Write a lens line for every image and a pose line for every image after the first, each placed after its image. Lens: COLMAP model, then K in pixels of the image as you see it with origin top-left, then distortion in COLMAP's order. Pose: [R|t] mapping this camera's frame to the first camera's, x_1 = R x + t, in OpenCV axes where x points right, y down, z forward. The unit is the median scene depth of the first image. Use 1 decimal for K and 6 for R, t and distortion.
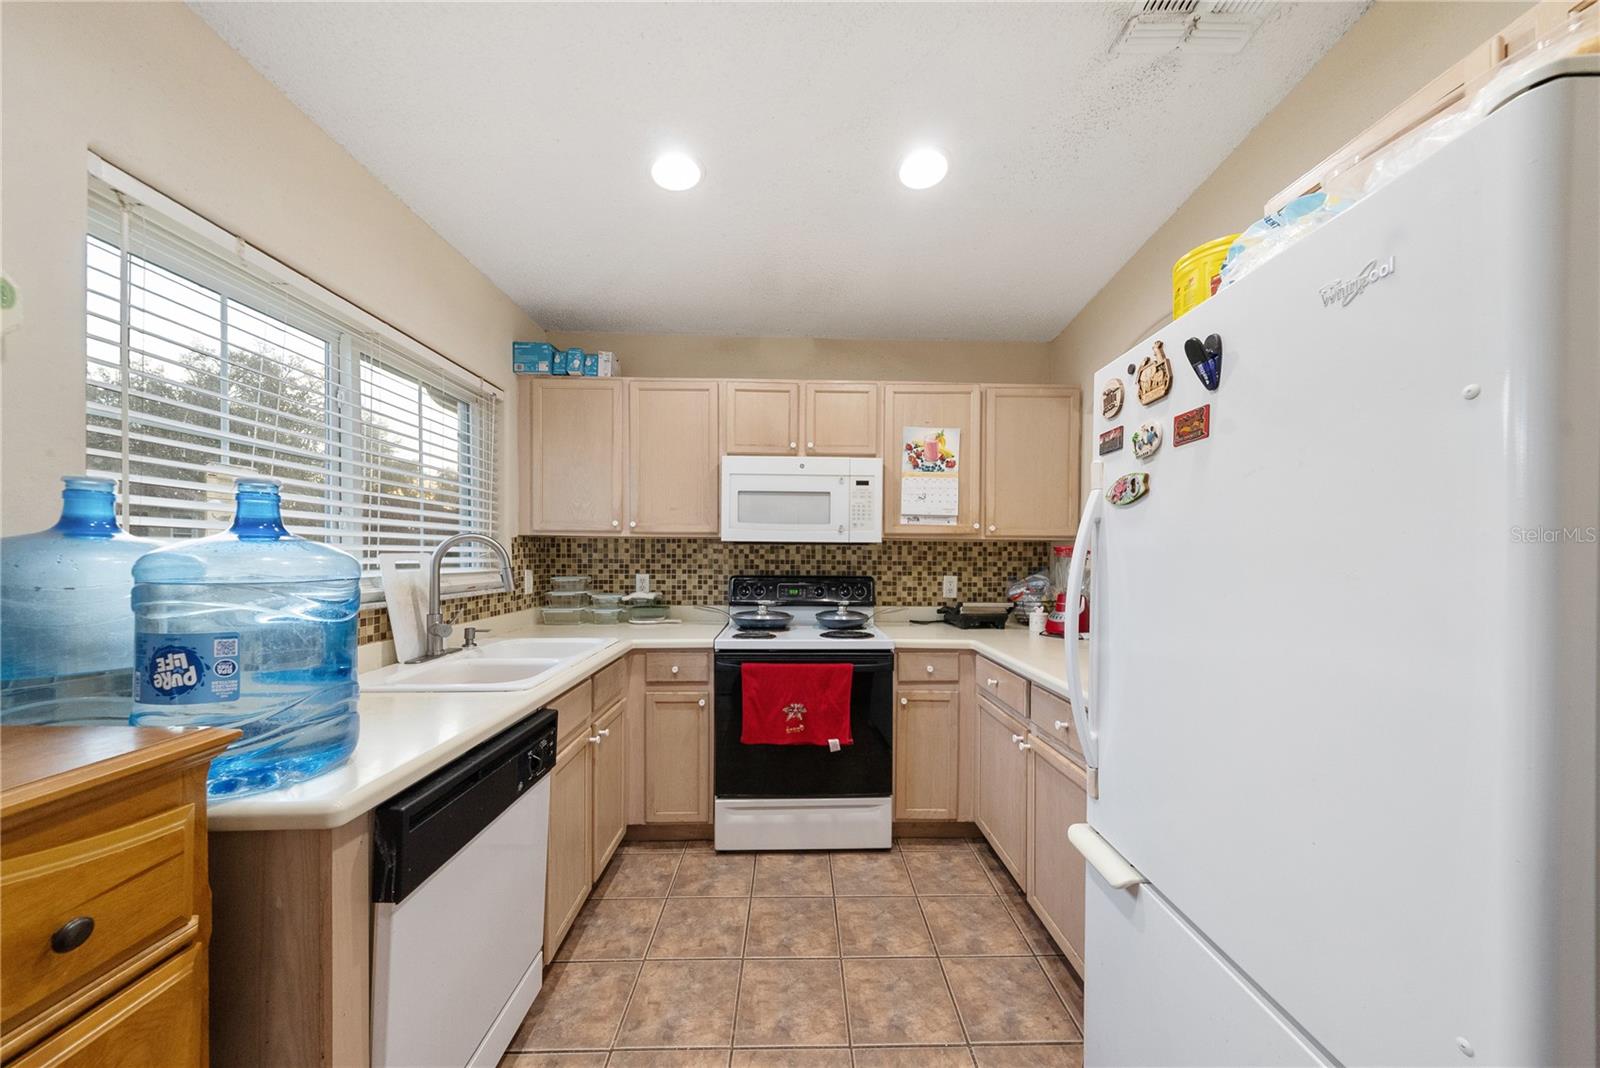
lens RADIAL K [[563.0, 0, 824.0], [0, 563.0, 562.2], [0, 0, 1]] dist [-0.006025, -0.000749]
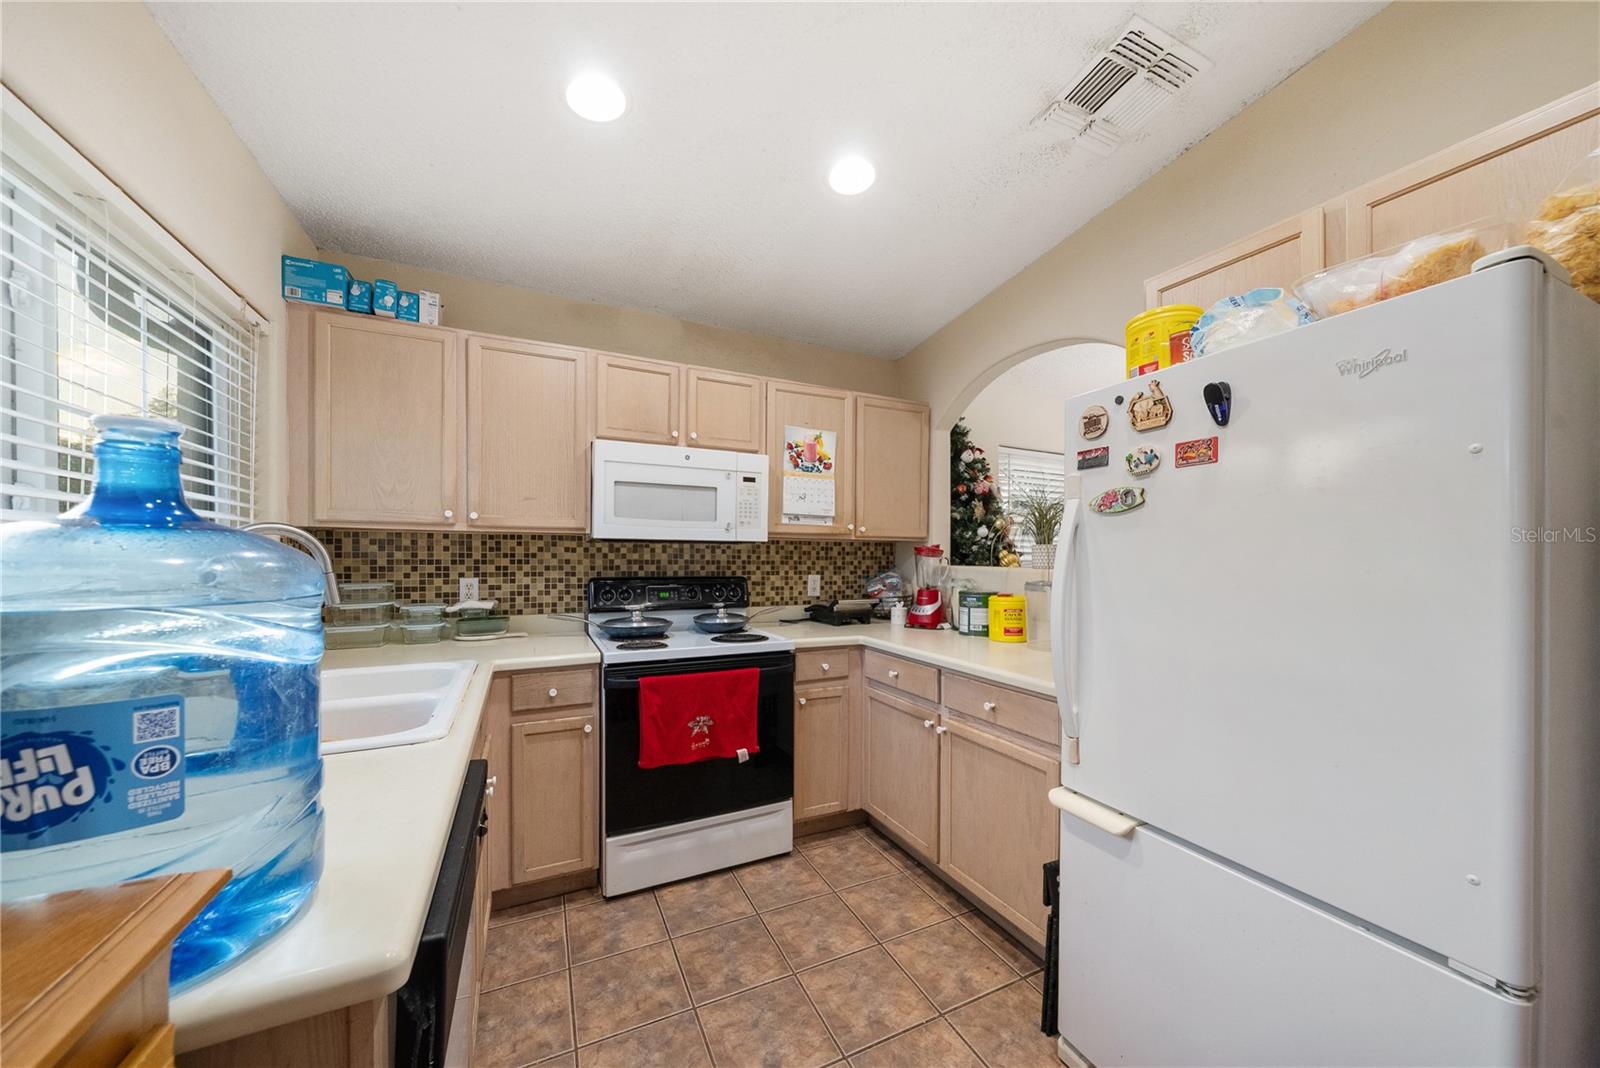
lens RADIAL K [[563.0, 0, 818.7], [0, 563.0, 561.5], [0, 0, 1]] dist [-0.006025, -0.000749]
pose [[0.909370, -0.005297, 0.415955, -0.245823], [0.005046, 0.999986, 0.001704, -0.001815], [-0.415958, 0.000549, 0.909383, 0.080374]]
